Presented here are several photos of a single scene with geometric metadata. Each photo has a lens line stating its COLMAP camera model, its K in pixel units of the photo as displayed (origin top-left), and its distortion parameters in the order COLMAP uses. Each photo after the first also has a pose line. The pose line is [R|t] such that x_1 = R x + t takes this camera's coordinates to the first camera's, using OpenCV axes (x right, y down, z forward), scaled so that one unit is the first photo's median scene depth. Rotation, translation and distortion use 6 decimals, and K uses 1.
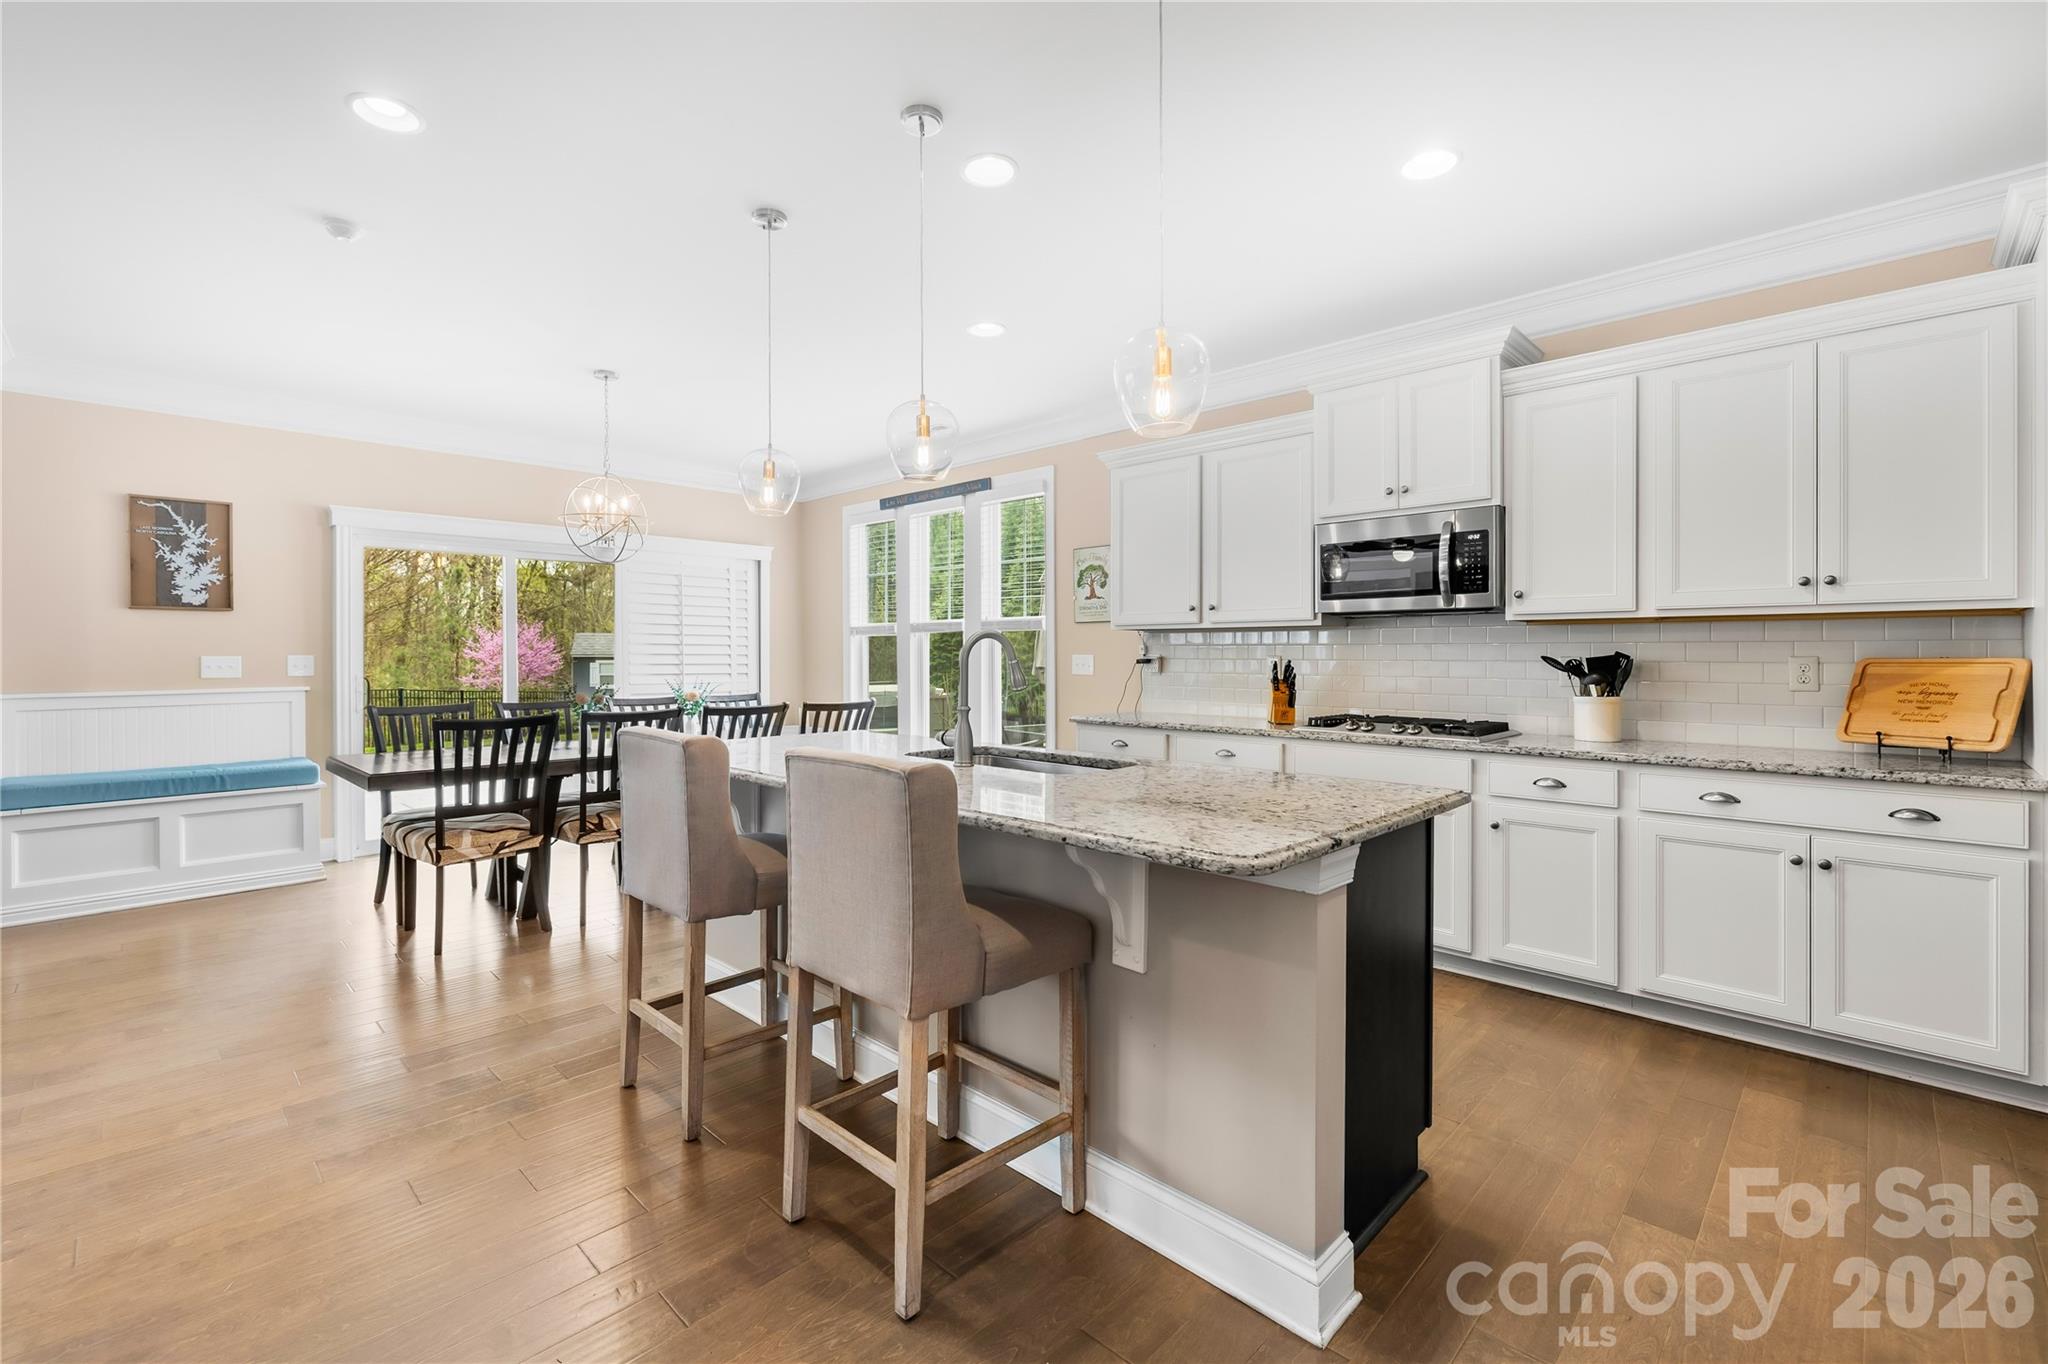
lens RADIAL K [[881.3, 0, 1024.0], [0, 881.3, 682.0], [0, 0, 1]] dist [0.000368, -0.000004]
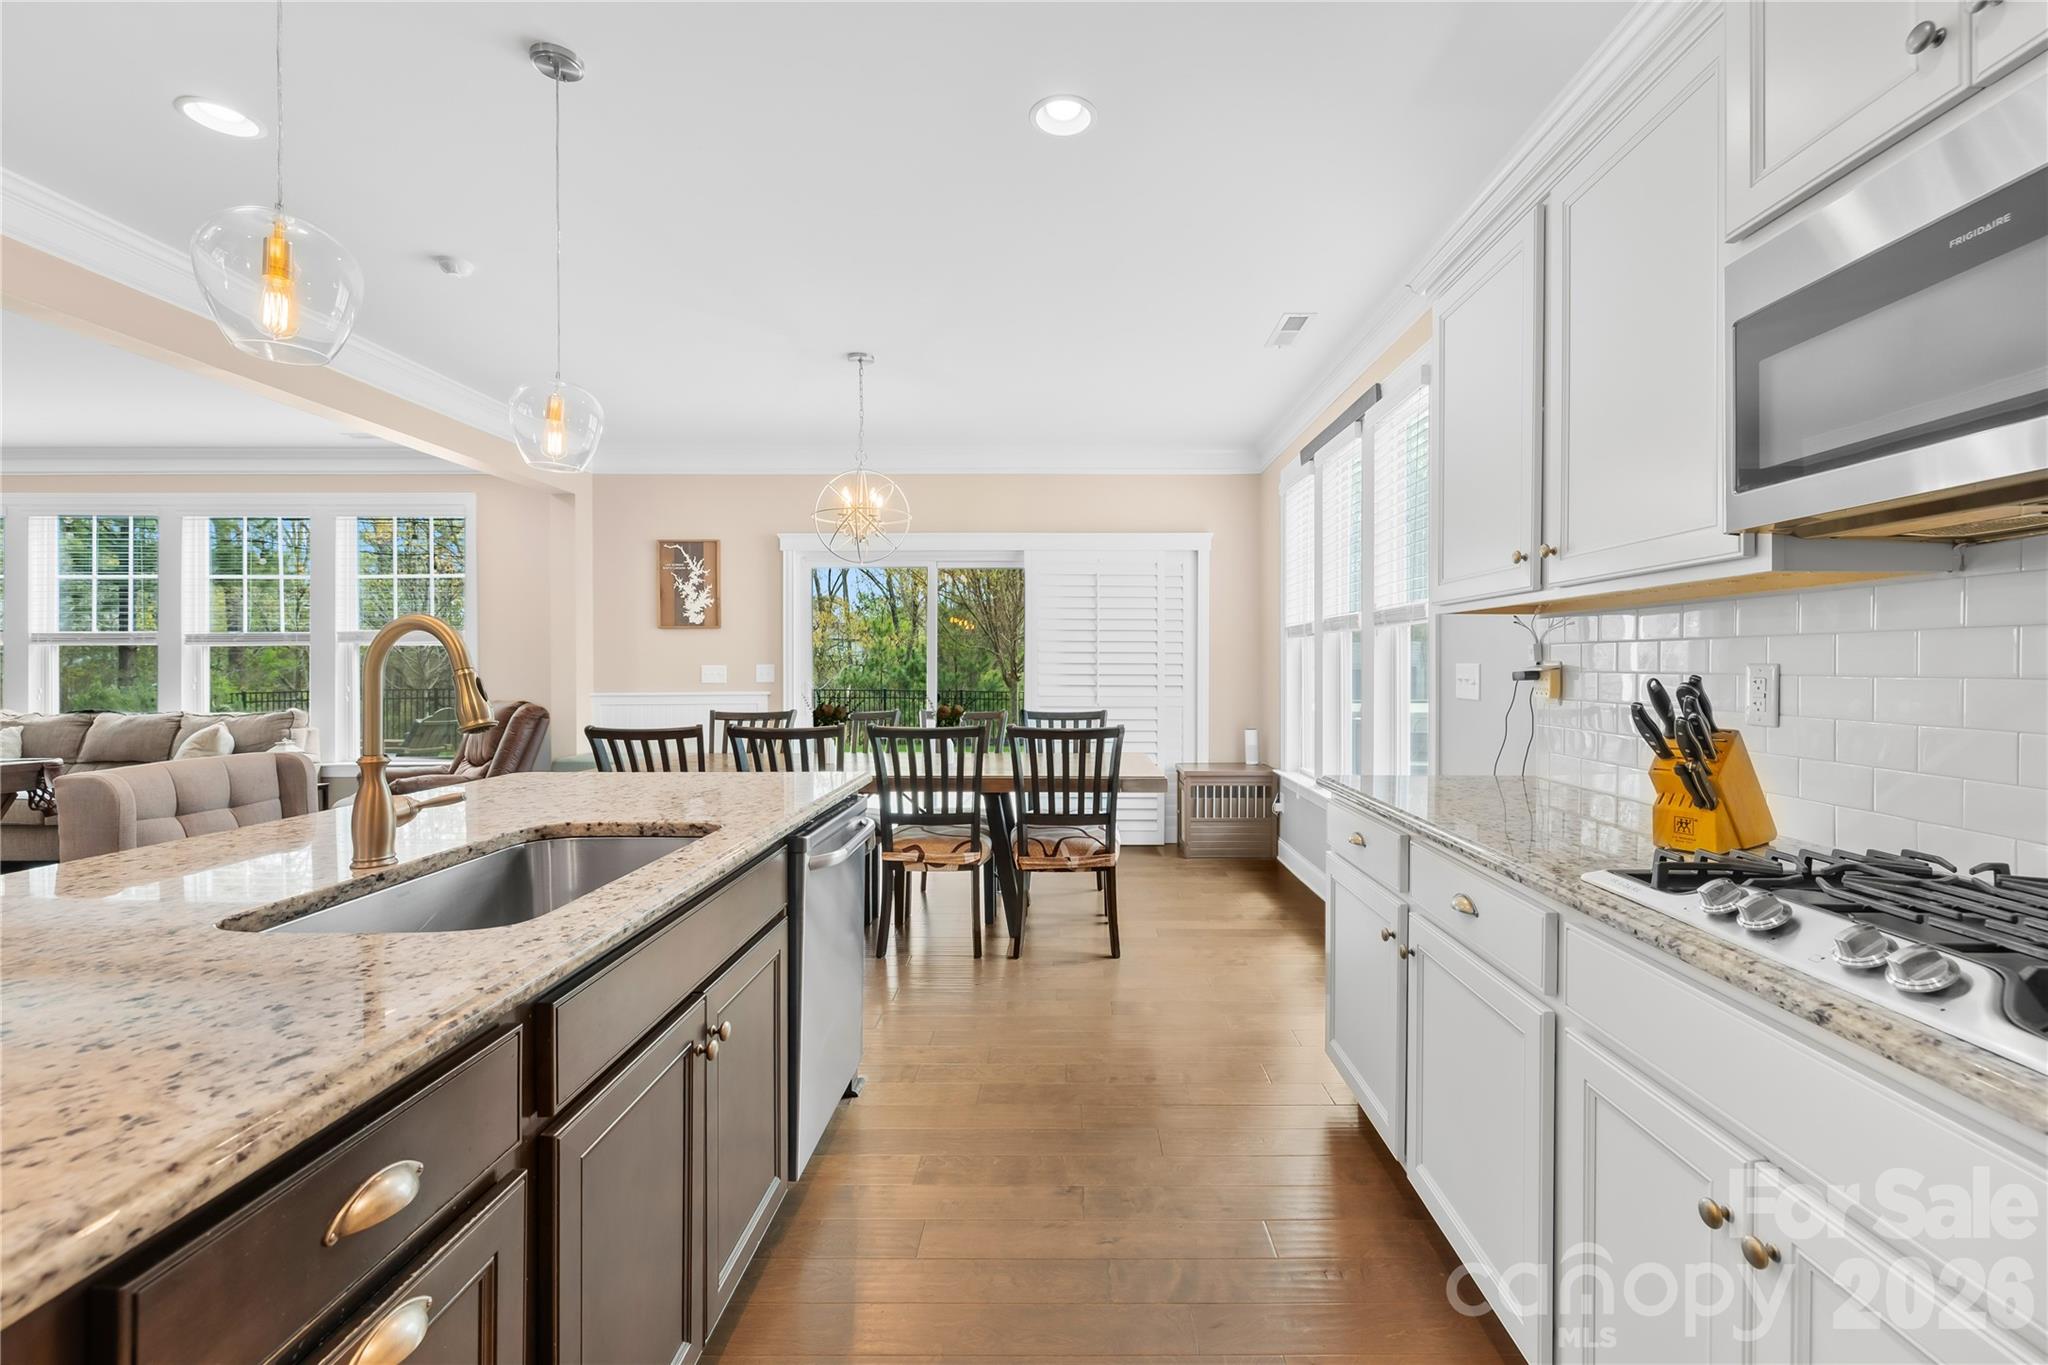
lens RADIAL K [[912.3, 0, 1024.0], [0, 912.3, 682.5], [0, 0, 1]] dist [0.018942, 0.000096]
pose [[0.689770, 0.013456, -0.723903, 0.312815], [-0.022658, 0.999739, -0.003006, -0.011913], [0.723674, 0.018476, 0.689895, 0.444366]]
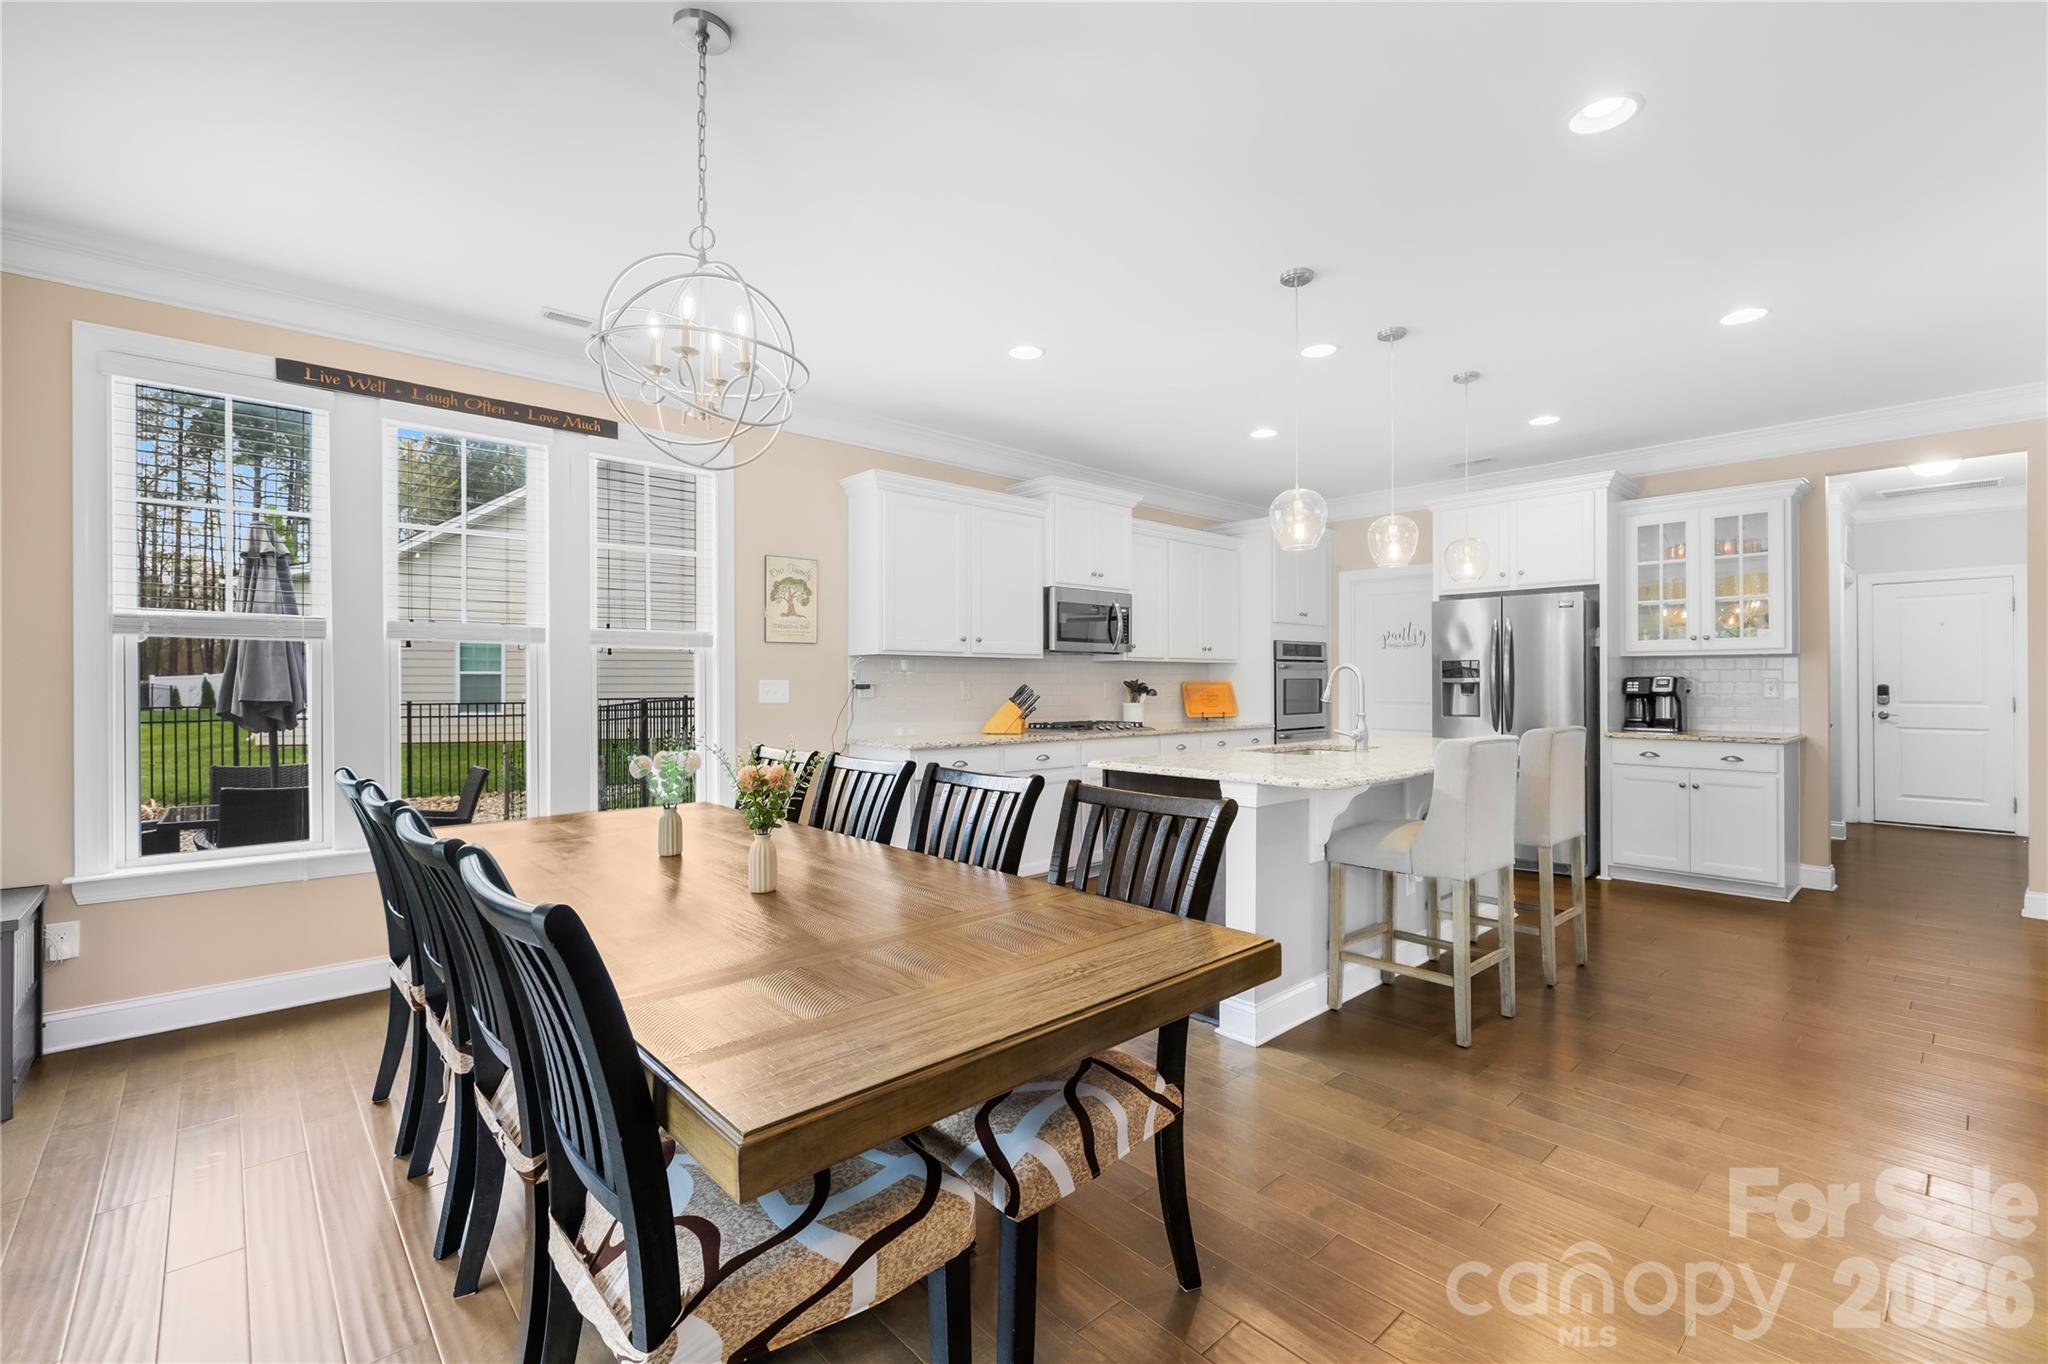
lens RADIAL K [[881.3, 0, 1024.0], [0, 881.3, 682.0], [0, 0, 1]] dist [0.000368, -0.000004]
pose [[0.049389, -0.004976, 0.998767, -0.822196], [0.028000, 0.999601, 0.003596, -0.026325], [-0.998387, 0.027788, 0.049509, 0.753318]]
